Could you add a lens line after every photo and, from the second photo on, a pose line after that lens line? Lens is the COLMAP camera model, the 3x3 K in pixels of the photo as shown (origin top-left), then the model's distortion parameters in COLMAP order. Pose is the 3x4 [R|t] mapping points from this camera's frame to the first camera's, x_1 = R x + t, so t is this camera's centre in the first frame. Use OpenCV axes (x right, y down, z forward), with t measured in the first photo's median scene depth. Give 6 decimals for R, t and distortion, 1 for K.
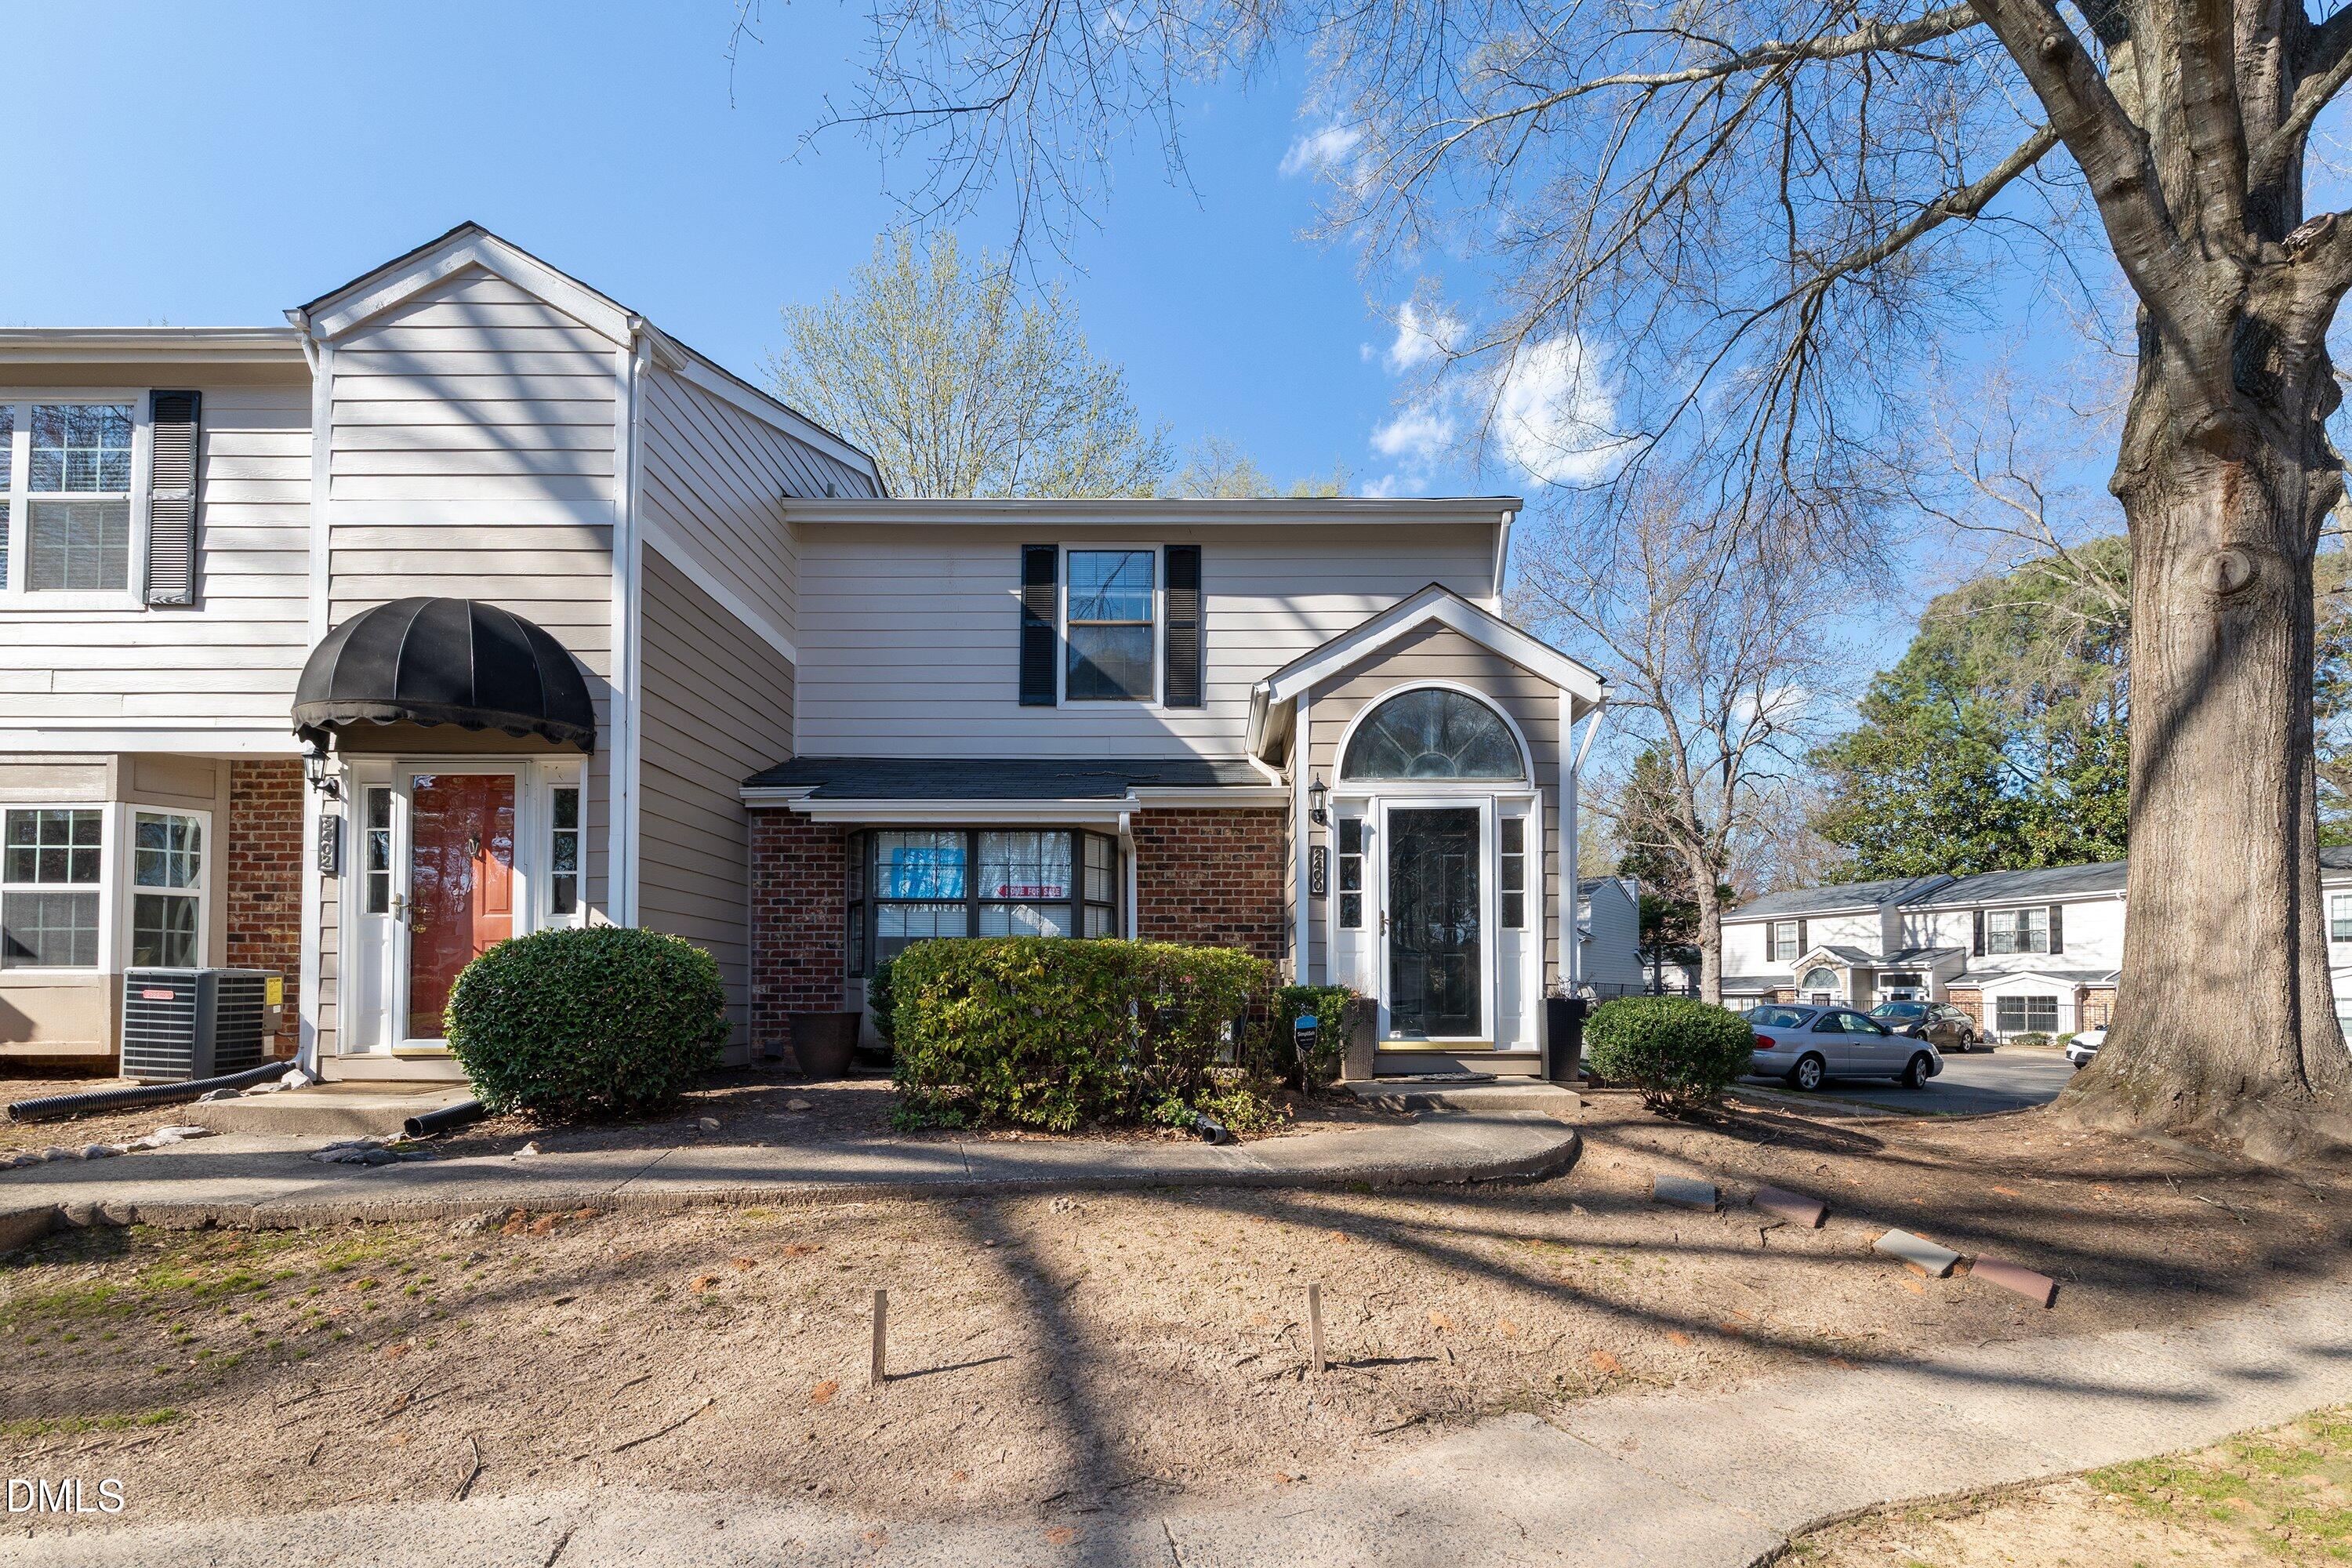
lens RADIAL K [[1018.3, 0, 1176.5], [0, 1018.3, 771.8], [0, 0, 1]] dist [-0.000918, 0.000656]
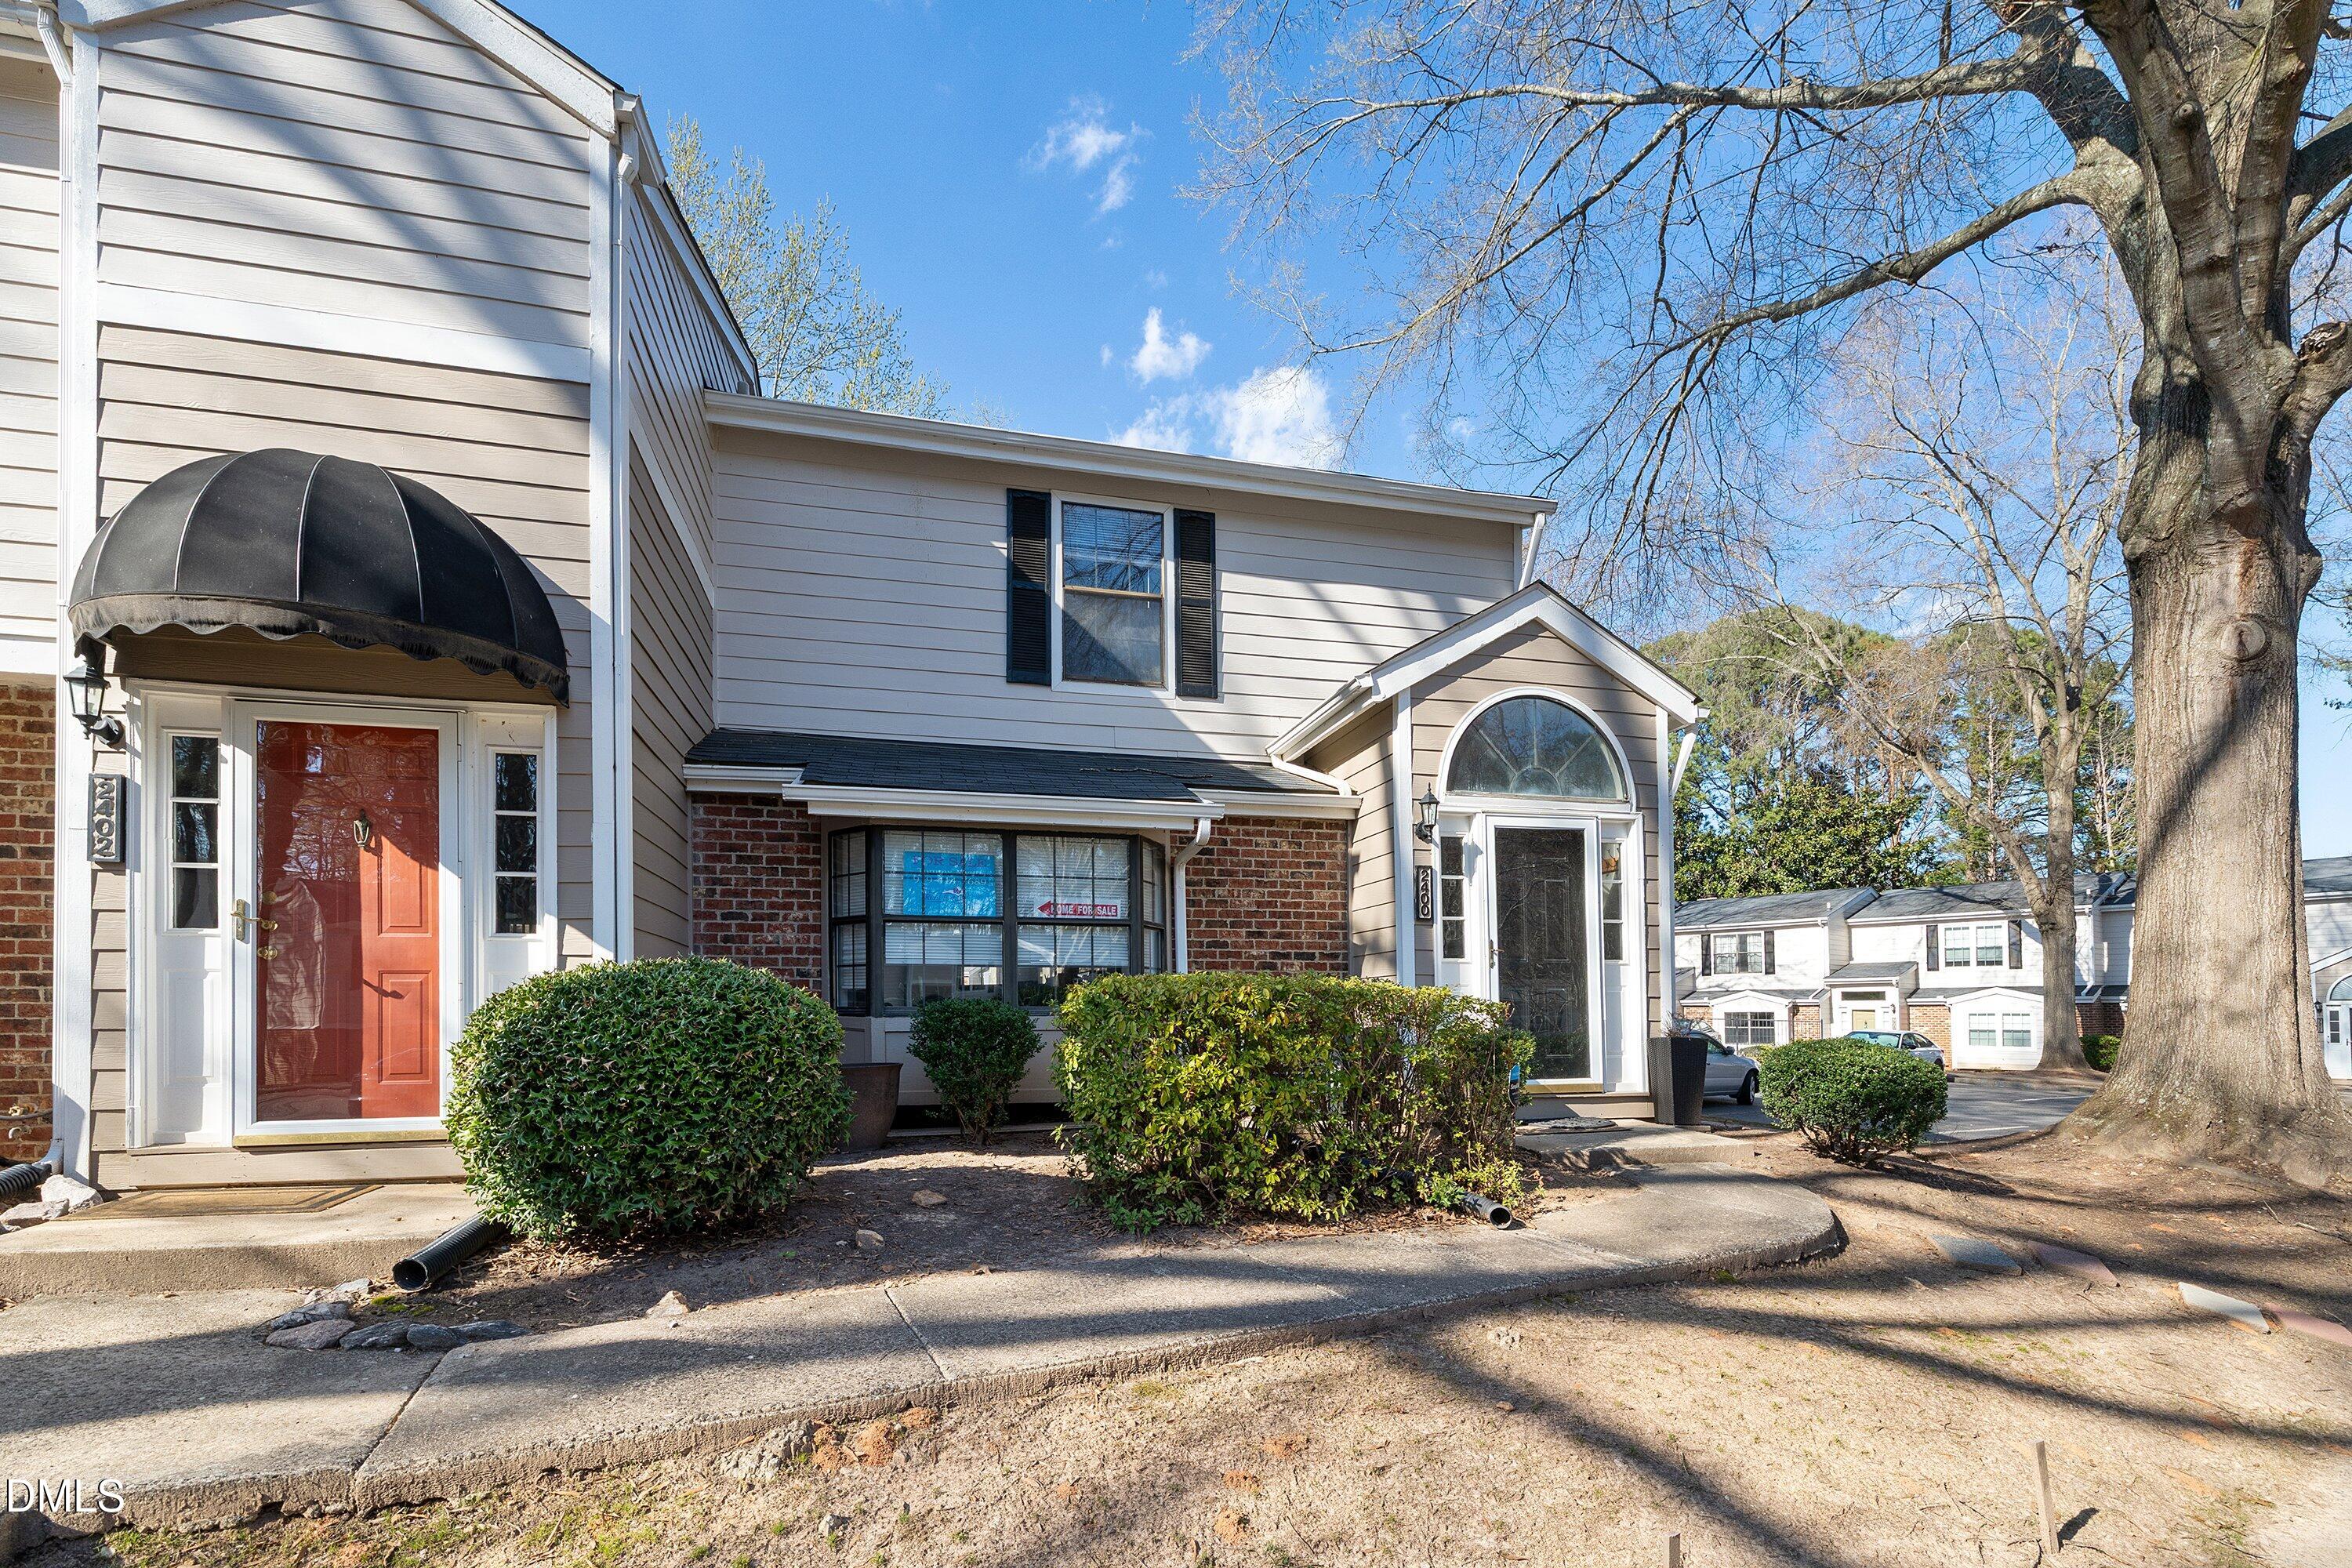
lens RADIAL K [[1073.4, 0, 1174.3], [0, 1073.4, 797.6], [0, 0, 1]] dist [-0.001202, 0.001272]
pose [[0.966674, 0.045688, 0.251900, -0.331767], [-0.051002, 0.998592, 0.014603, 0.012070], [-0.250878, -0.026964, 0.967643, 0.167428]]
